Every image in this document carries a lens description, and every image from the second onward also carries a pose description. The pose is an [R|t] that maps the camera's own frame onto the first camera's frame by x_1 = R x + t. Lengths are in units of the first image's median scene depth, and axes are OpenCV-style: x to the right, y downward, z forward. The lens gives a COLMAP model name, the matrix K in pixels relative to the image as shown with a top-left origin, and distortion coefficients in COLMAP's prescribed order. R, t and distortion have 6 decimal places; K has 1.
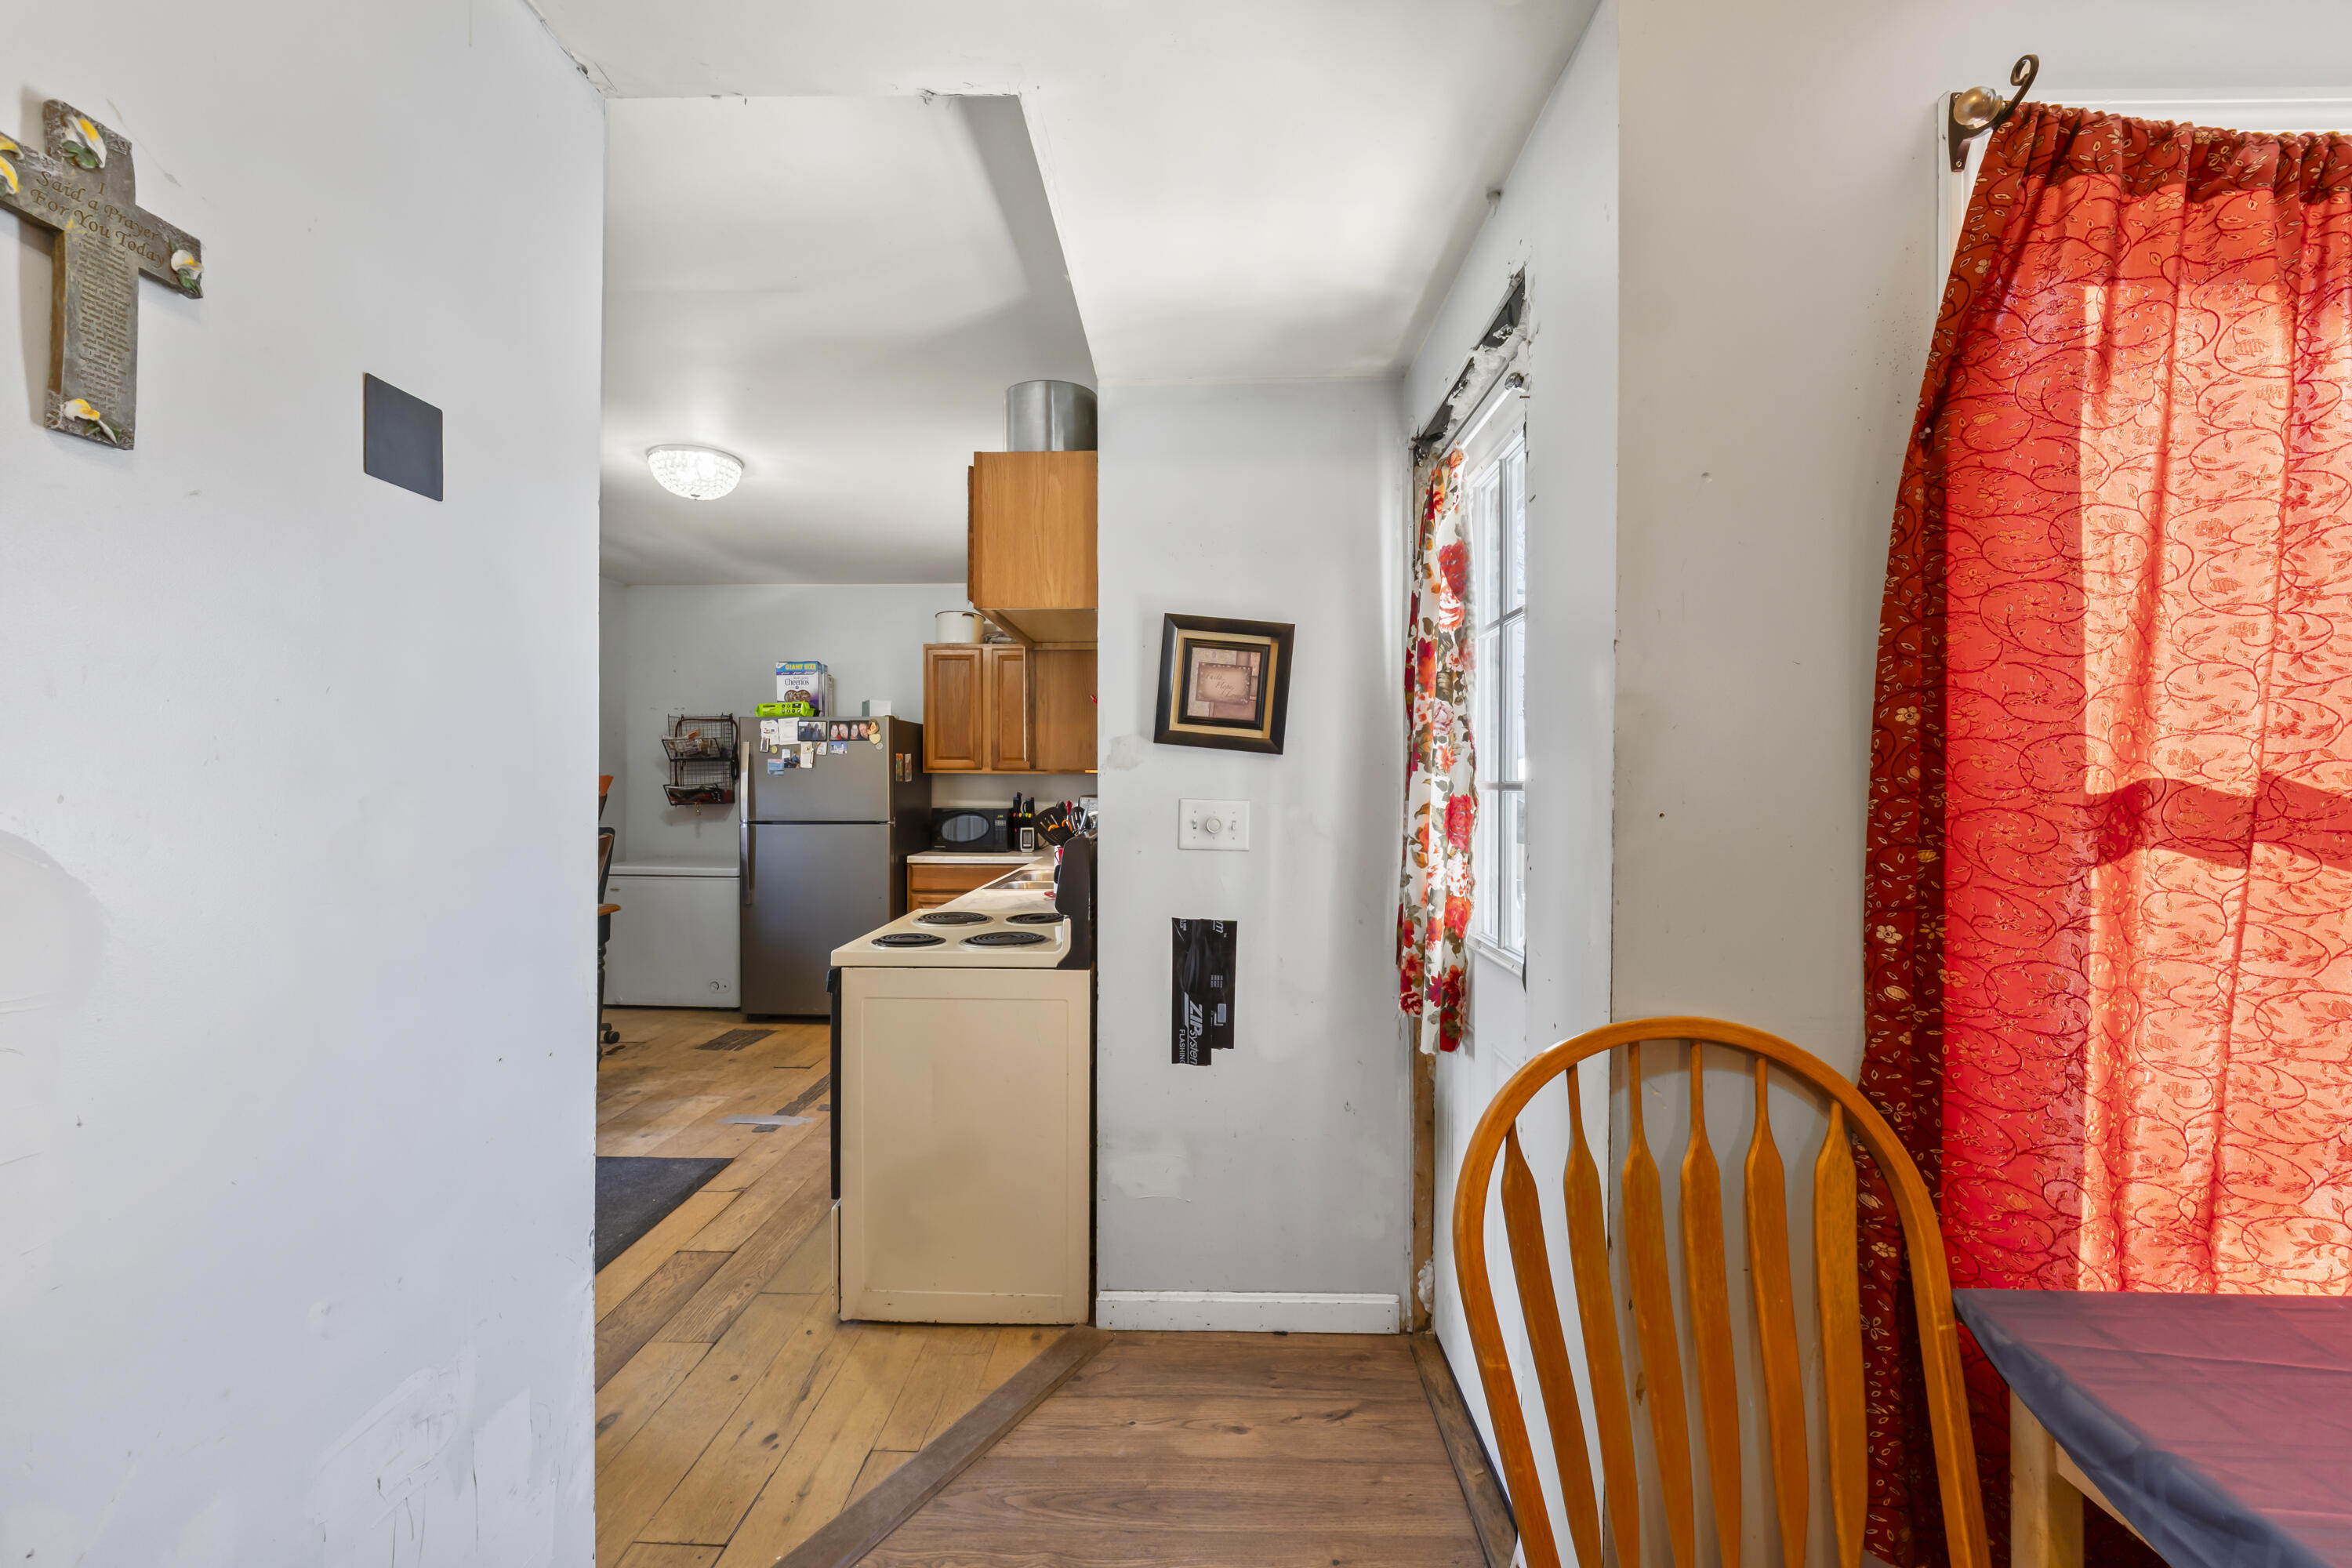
lens RADIAL K [[991.9, 0, 1172.1], [0, 991.9, 787.8], [0, 0, 1]] dist [-0.008374, 0.000837]
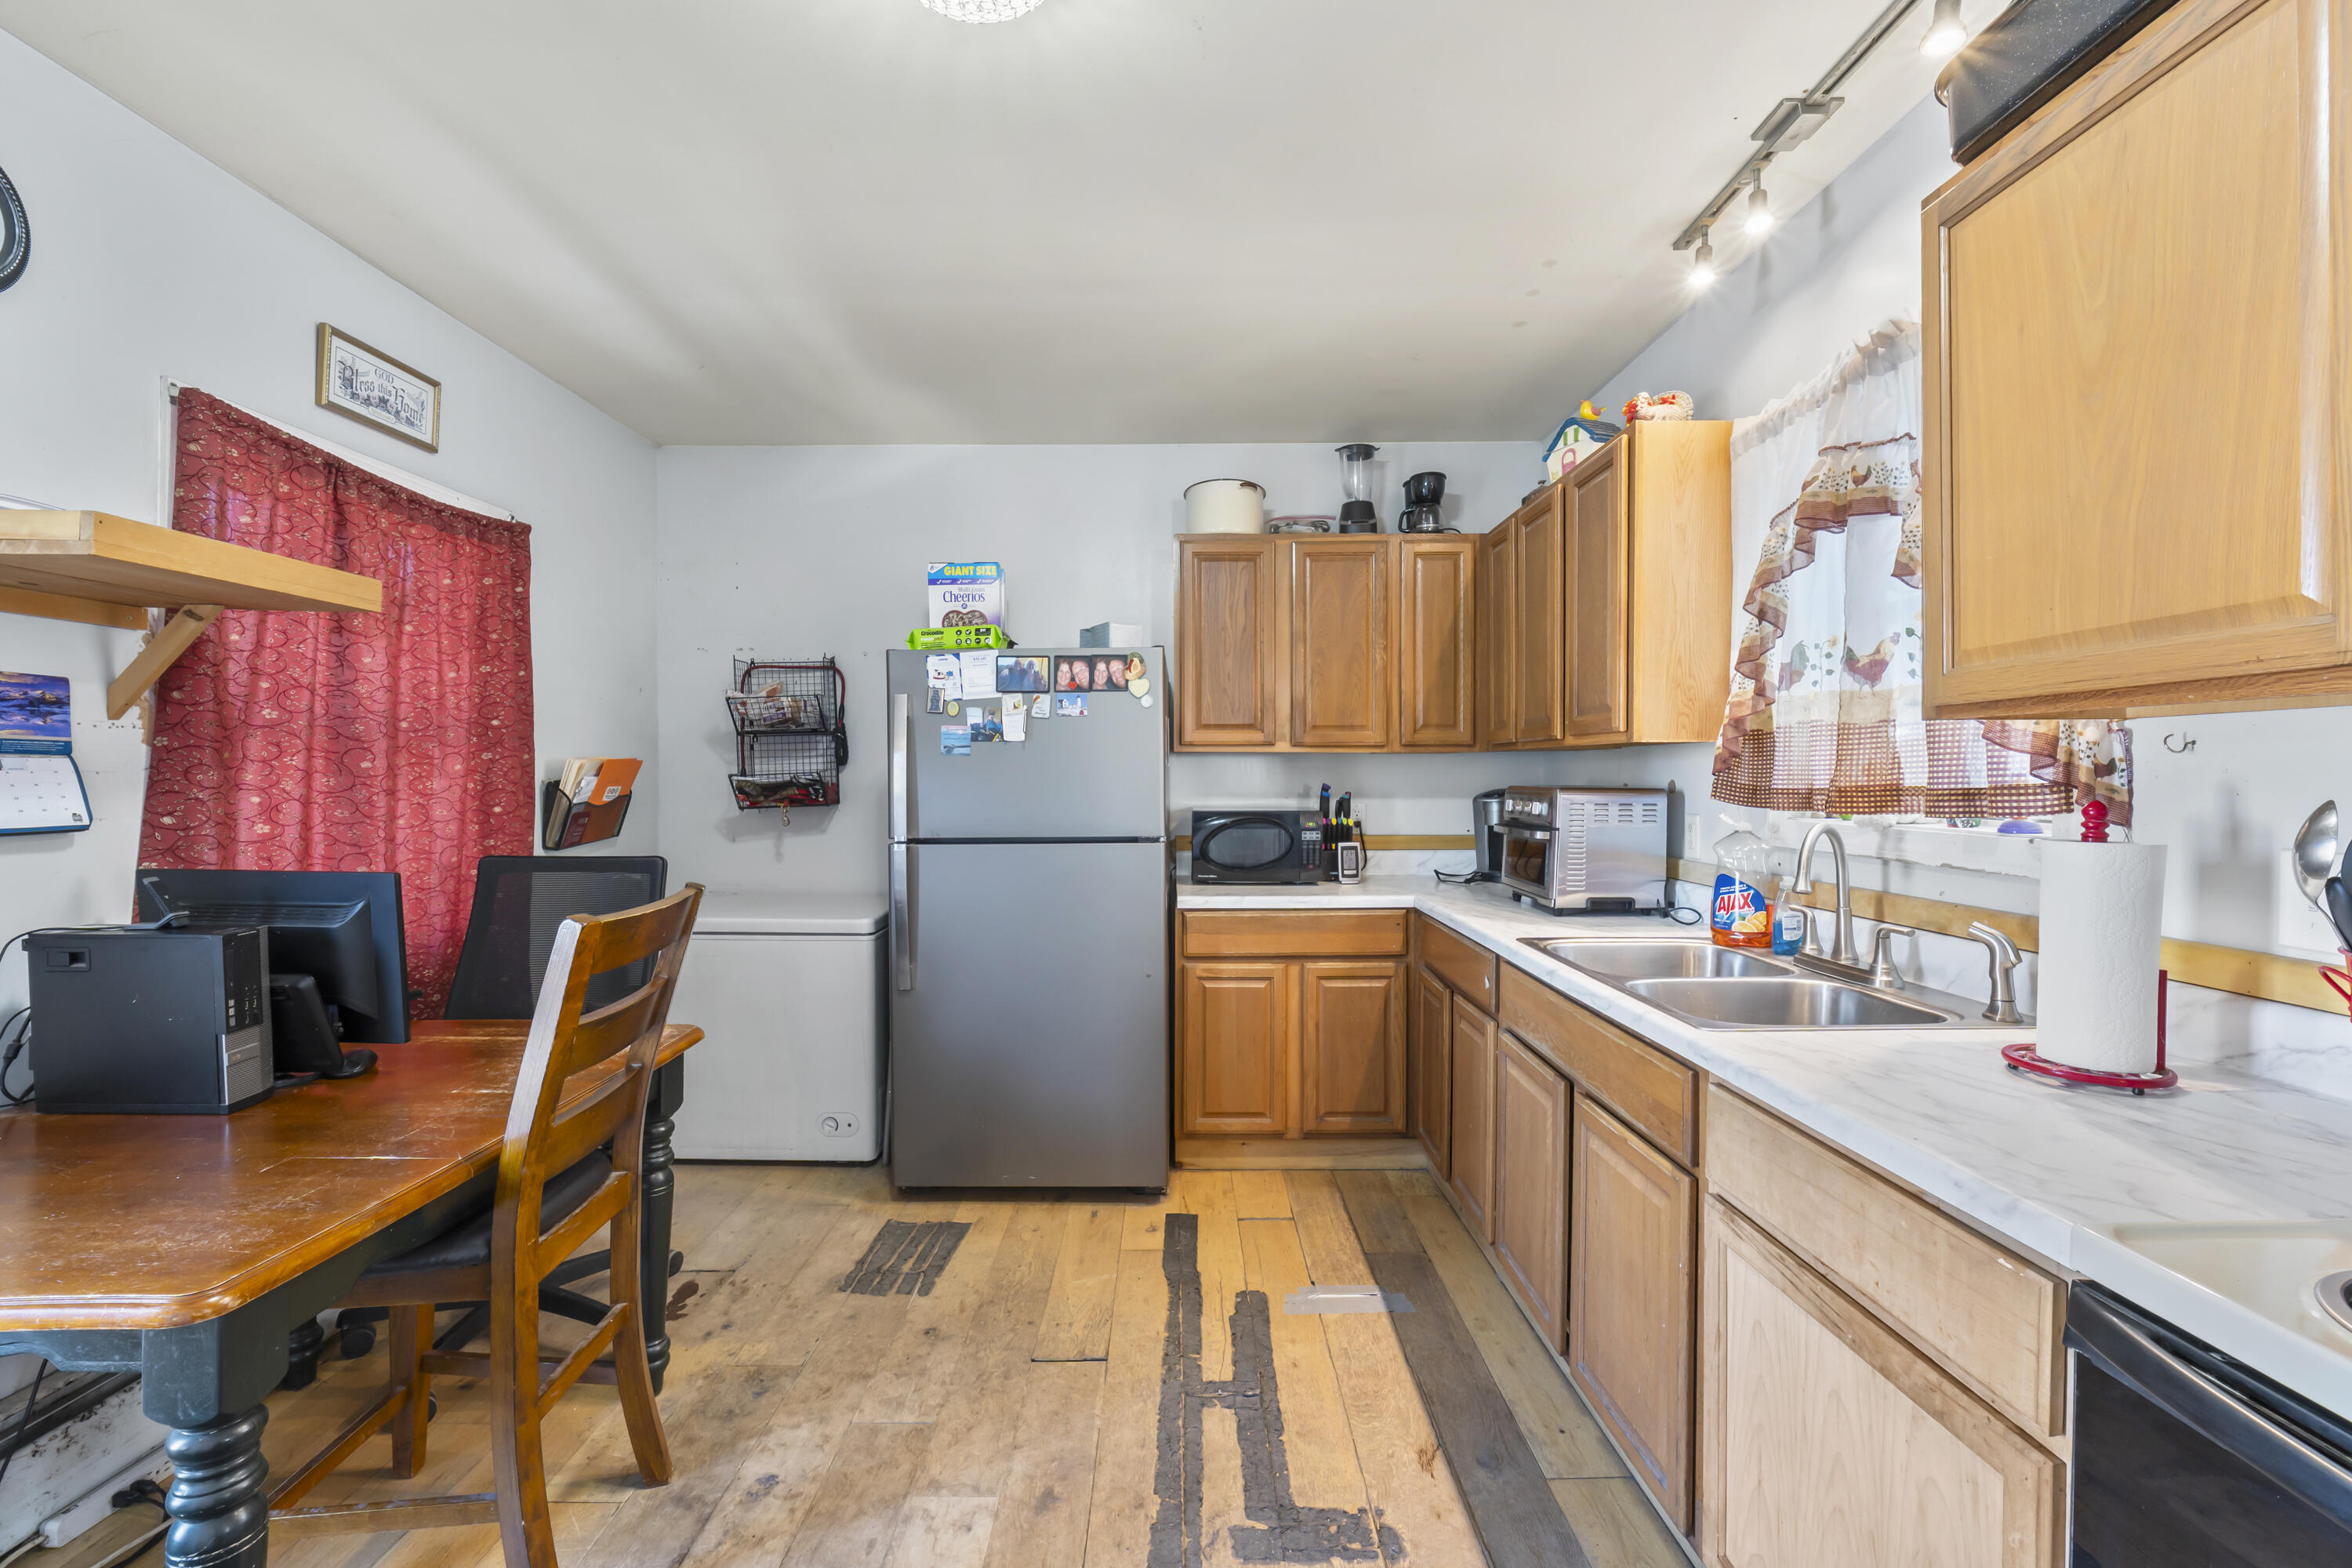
lens RADIAL K [[991.9, 0, 1177.8], [0, 991.9, 786.8], [0, 0, 1]] dist [-0.008374, 0.000837]
pose [[0.999282, -0.006523, 0.037328, -0.690944], [0.006367, 0.999970, 0.004319, 0.008301], [-0.037355, -0.004078, 0.999294, 1.035333]]
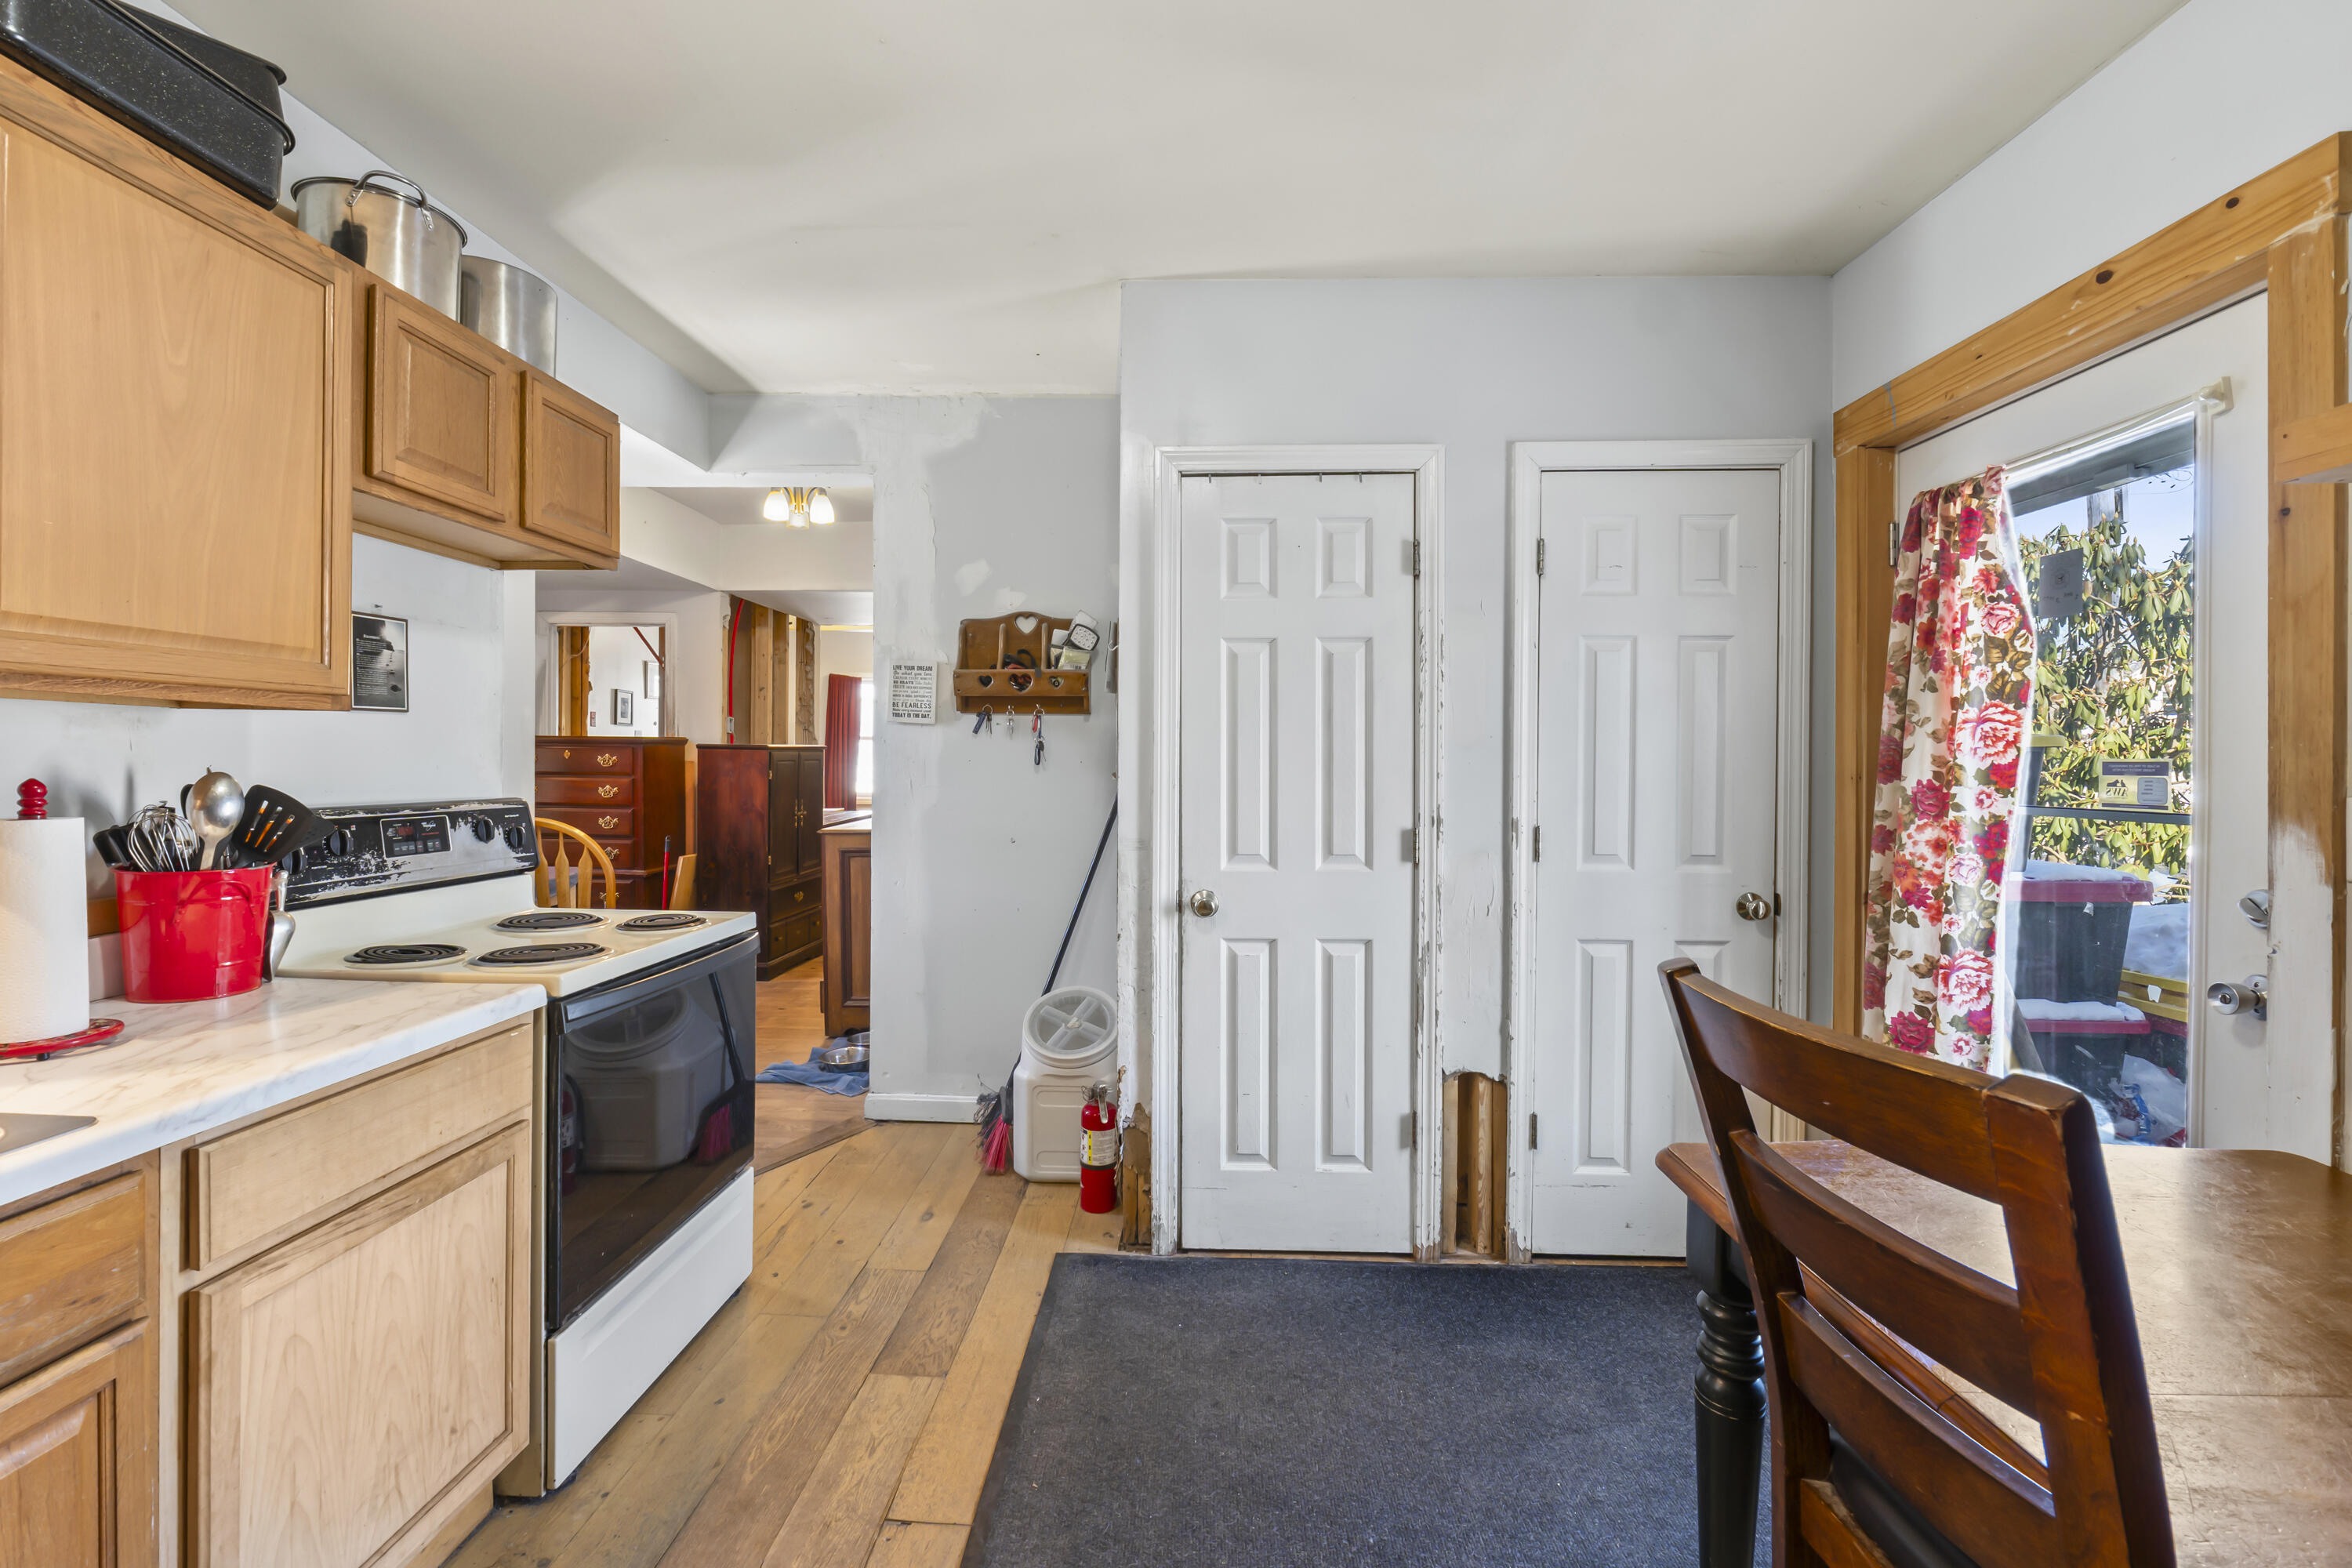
lens RADIAL K [[991.9, 0, 1173.8], [0, 991.9, 768.8], [0, 0, 1]] dist [-0.008374, 0.000837]
pose [[-0.999923, -0.012379, -0.000588, -0.811447], [-0.012385, 0.999859, 0.011366, 0.001237], [0.000447, 0.011373, -0.999935, 2.118172]]
